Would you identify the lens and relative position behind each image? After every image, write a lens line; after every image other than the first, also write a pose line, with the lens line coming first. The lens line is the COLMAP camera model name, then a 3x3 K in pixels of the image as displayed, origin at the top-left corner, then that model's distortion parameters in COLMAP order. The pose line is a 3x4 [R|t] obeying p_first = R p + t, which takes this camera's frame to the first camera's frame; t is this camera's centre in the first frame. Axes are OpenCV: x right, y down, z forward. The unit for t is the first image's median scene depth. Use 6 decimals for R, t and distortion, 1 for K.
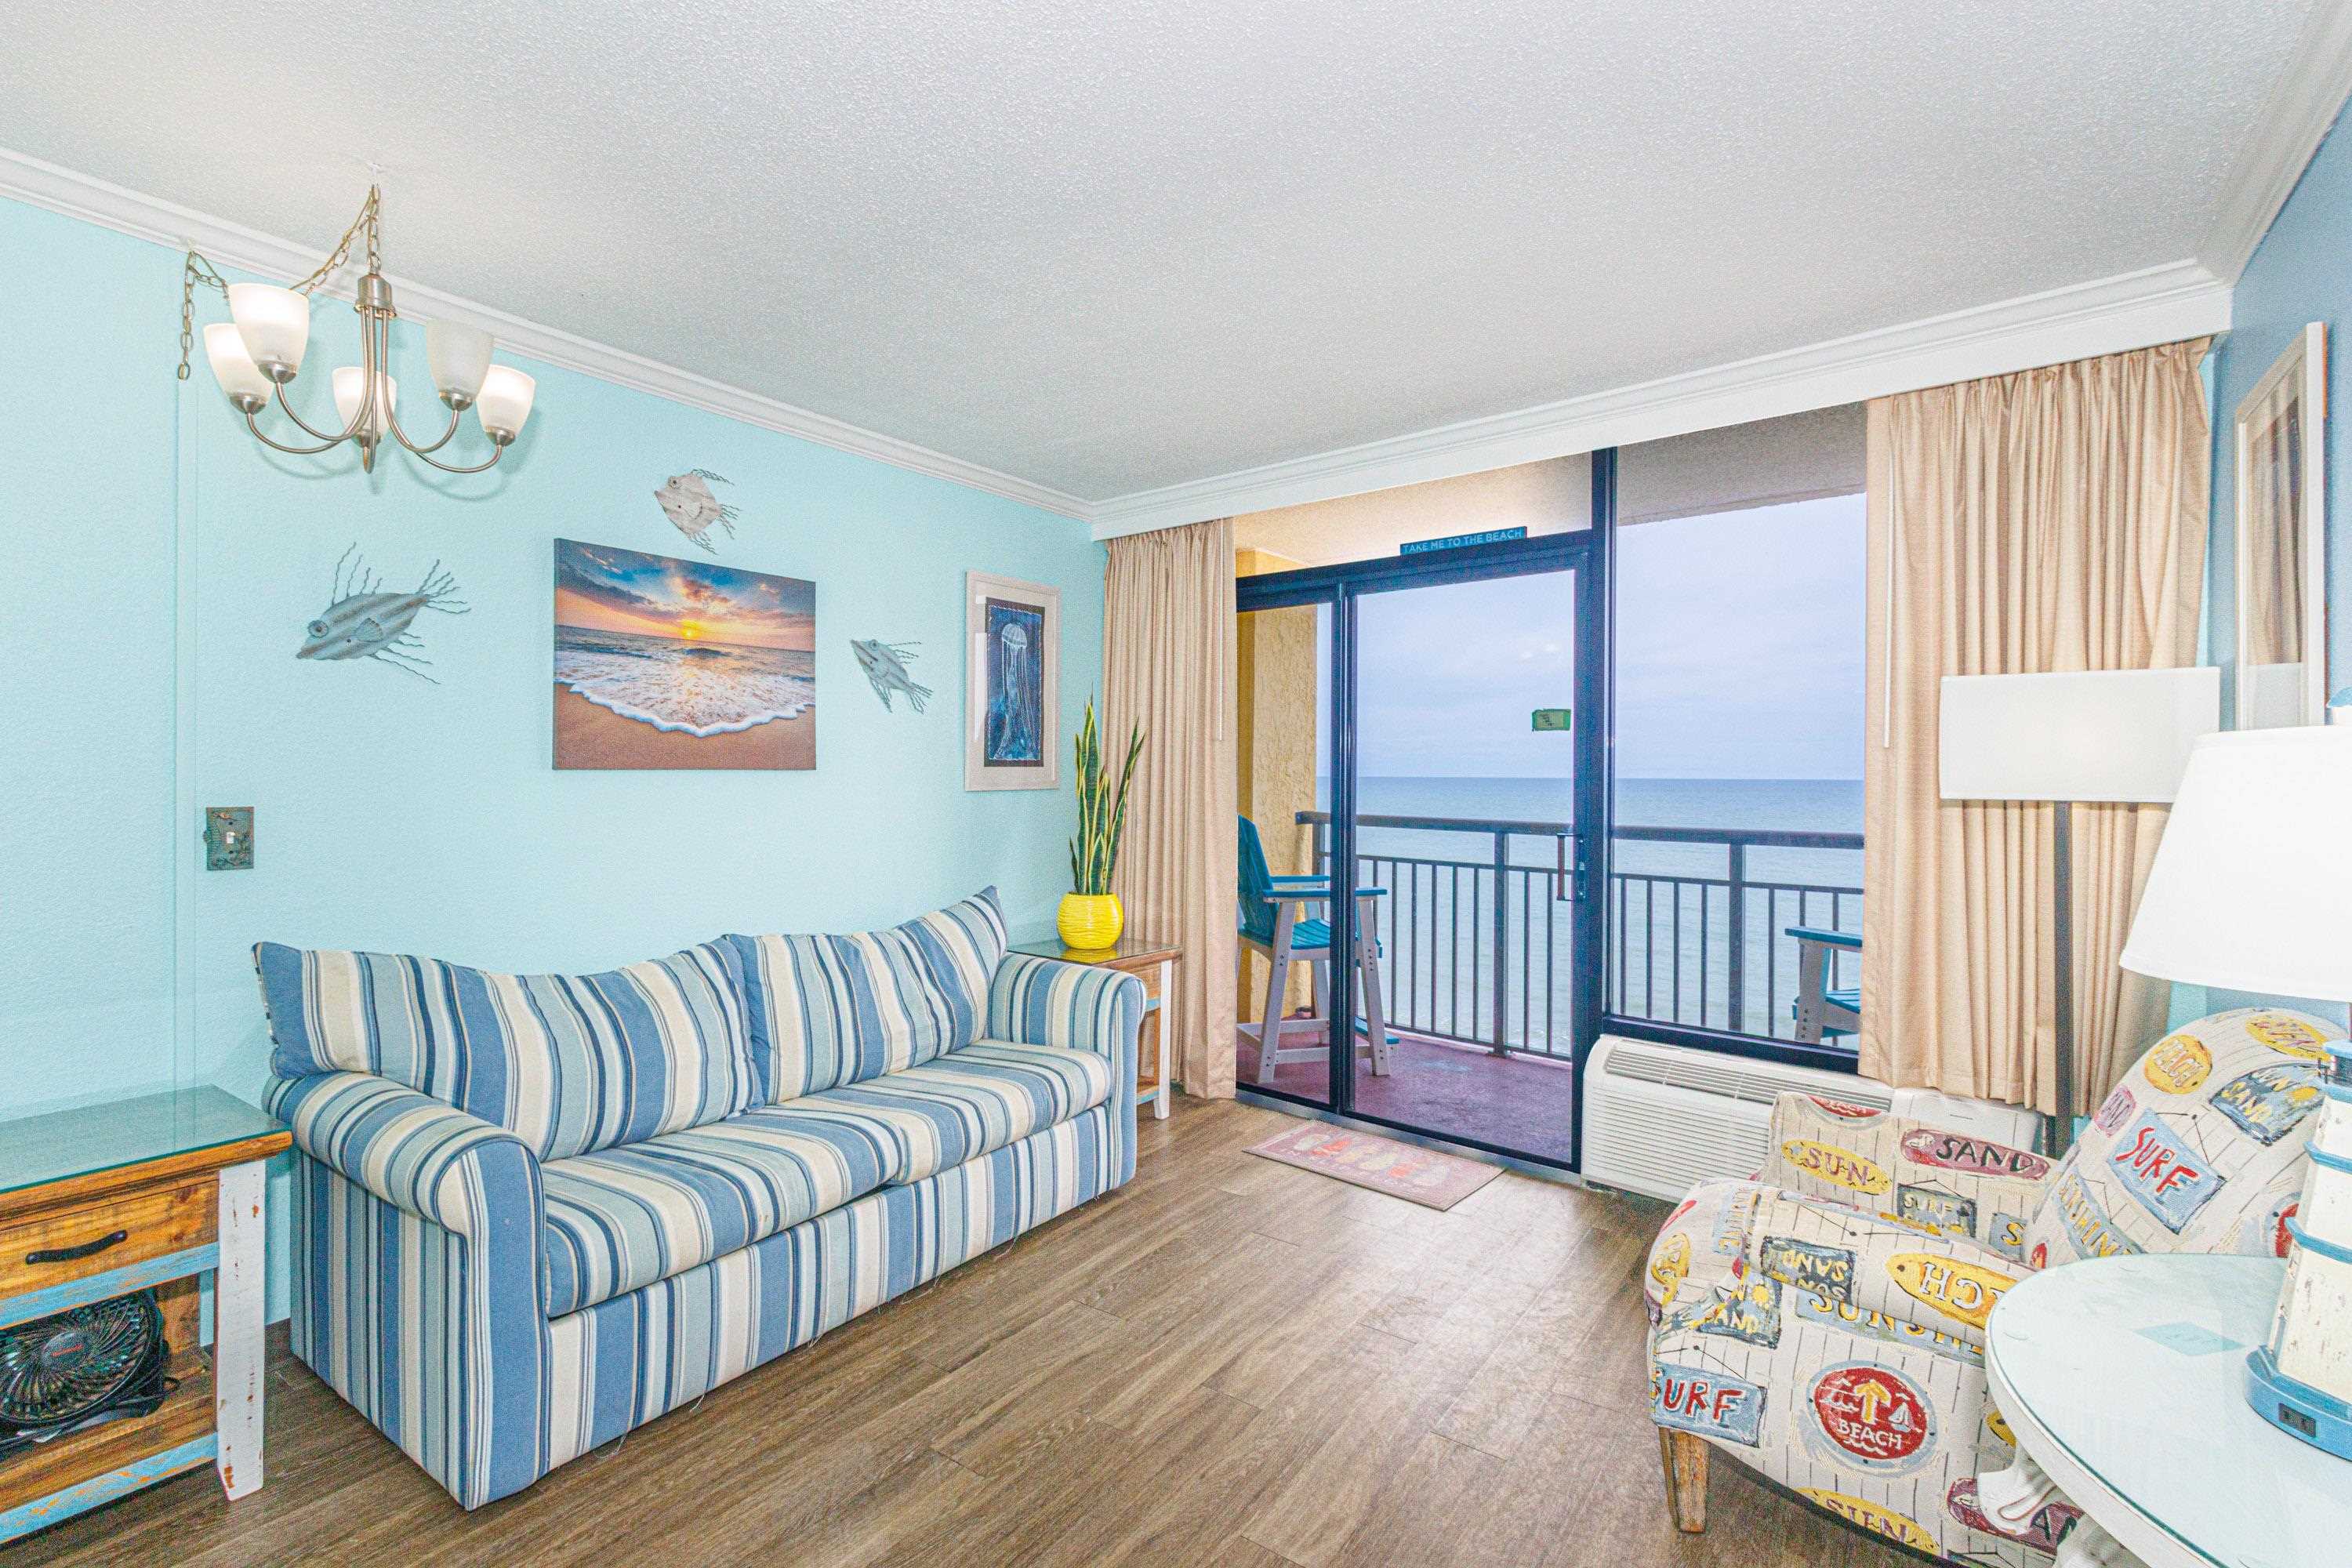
lens RADIAL K [[1084.0, 0, 1161.5], [0, 1084.0, 774.1], [0, 0, 1]] dist [0.004000, 0.000209]
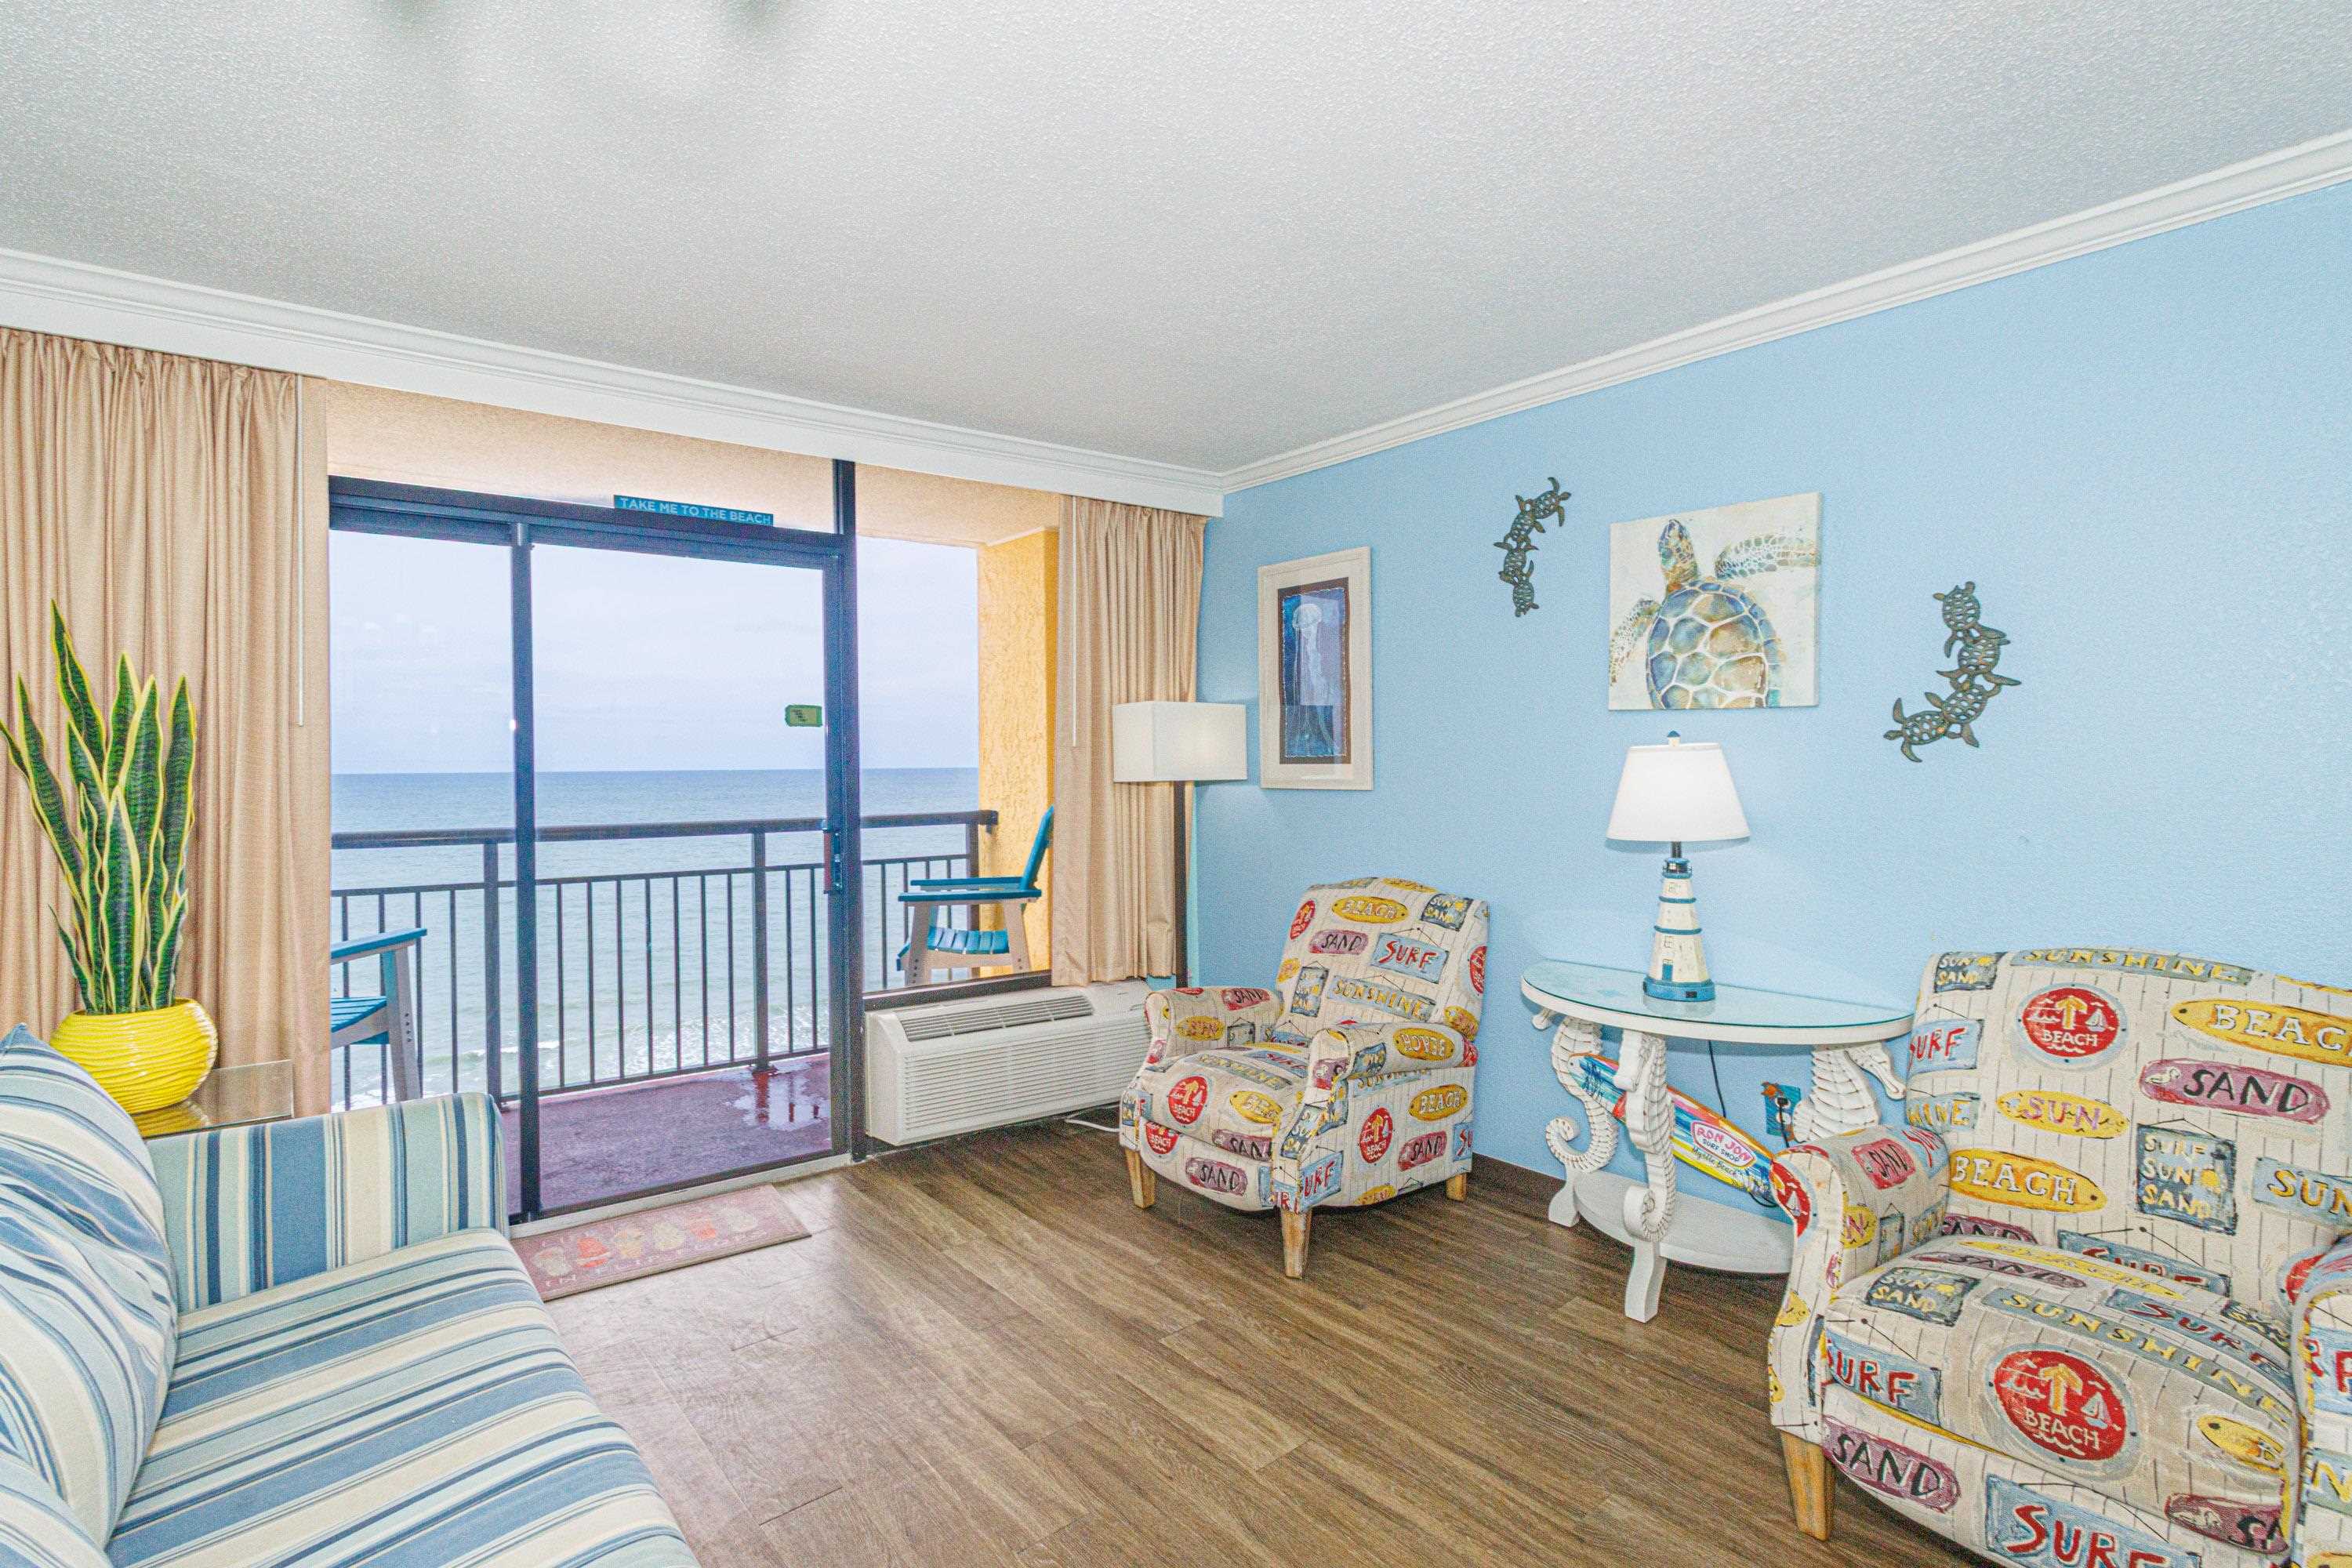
lens RADIAL K [[1083.9, 0, 1157.5], [0, 1083.9, 769.4], [0, 0, 1]] dist [0.004226, 0.000207]
pose [[0.251422, -0.014046, 0.967776, -0.616949], [0.012074, 0.999862, 0.011375, -0.009094], [-0.967802, 0.008825, 0.251557, 0.507716]]
